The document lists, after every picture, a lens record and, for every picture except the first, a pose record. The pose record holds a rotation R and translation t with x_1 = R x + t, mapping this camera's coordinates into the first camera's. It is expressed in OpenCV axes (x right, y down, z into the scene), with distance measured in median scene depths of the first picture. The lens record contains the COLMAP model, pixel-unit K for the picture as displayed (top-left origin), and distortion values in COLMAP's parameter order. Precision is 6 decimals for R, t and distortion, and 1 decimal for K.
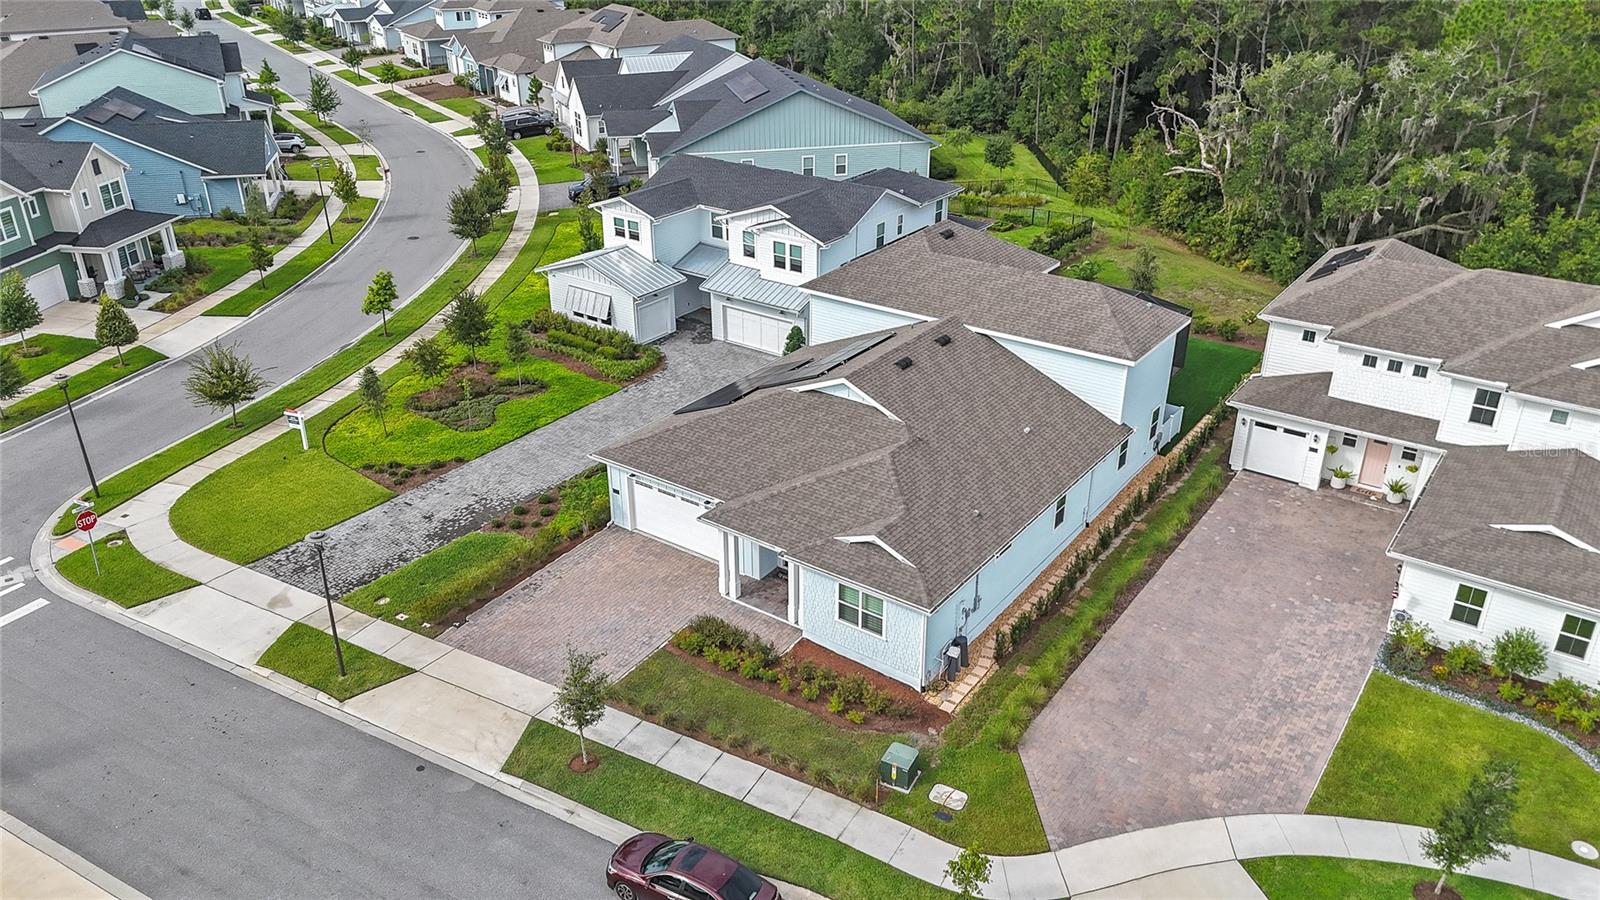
lens RADIAL K [[1172.9, 0, 803.1], [0, 1172.9, 456.1], [0, 0, 1]] dist [0.090939, -0.097847]
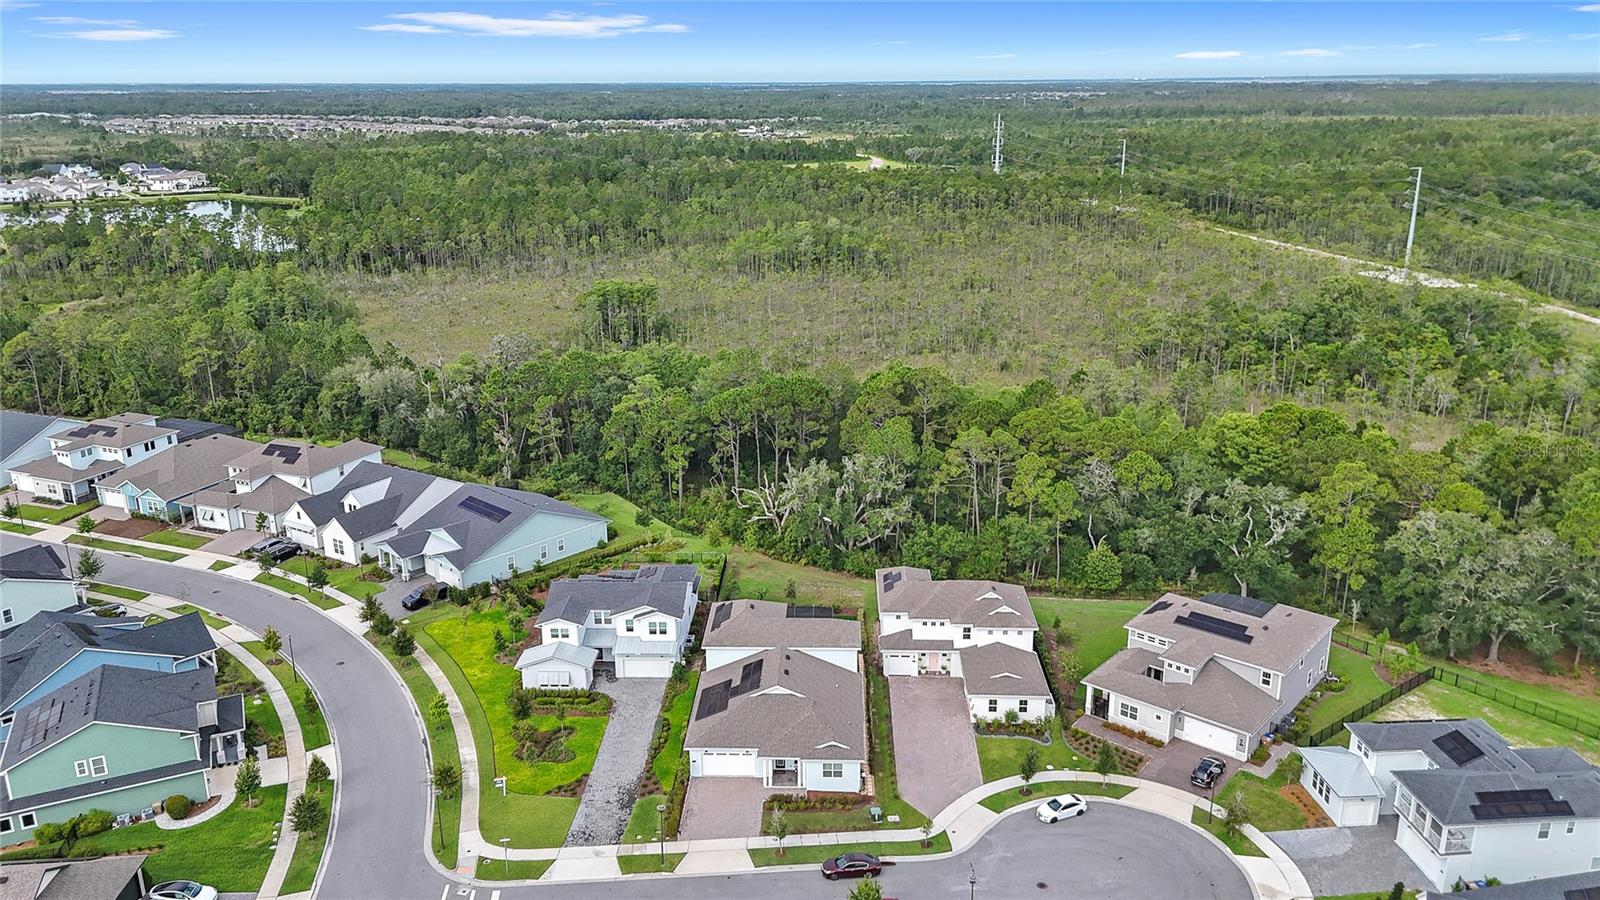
lens RADIAL K [[1172.9, 0, 803.1], [0, 1172.9, 456.1], [0, 0, 1]] dist [0.090939, -0.097847]
pose [[0.828575, -0.173057, 0.532460, -1.119556], [0.253674, 0.963852, -0.081483, -0.306770], [-0.499112, 0.202586, 0.842524, -1.190797]]
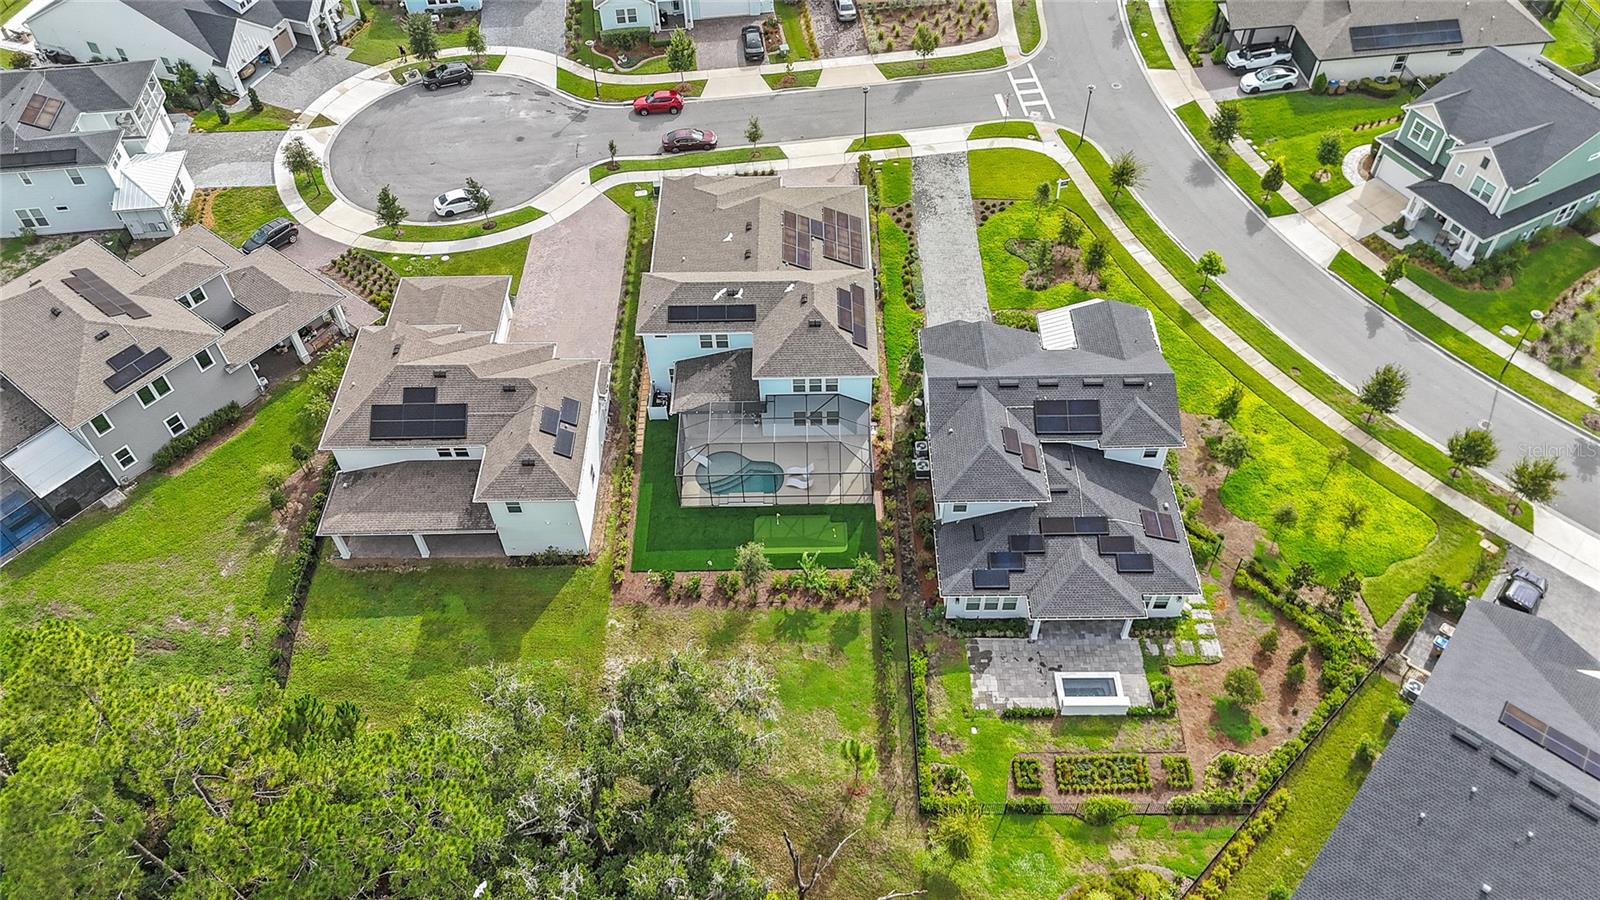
lens RADIAL K [[1172.9, 0, 803.1], [0, 1172.9, 456.1], [0, 0, 1]] dist [0.090939, -0.097847]
pose [[-0.809030, 0.461281, -0.364267, 0.859311], [-0.241932, 0.303468, 0.921616, -1.702057], [0.535667, 0.833743, -0.133916, 1.590541]]
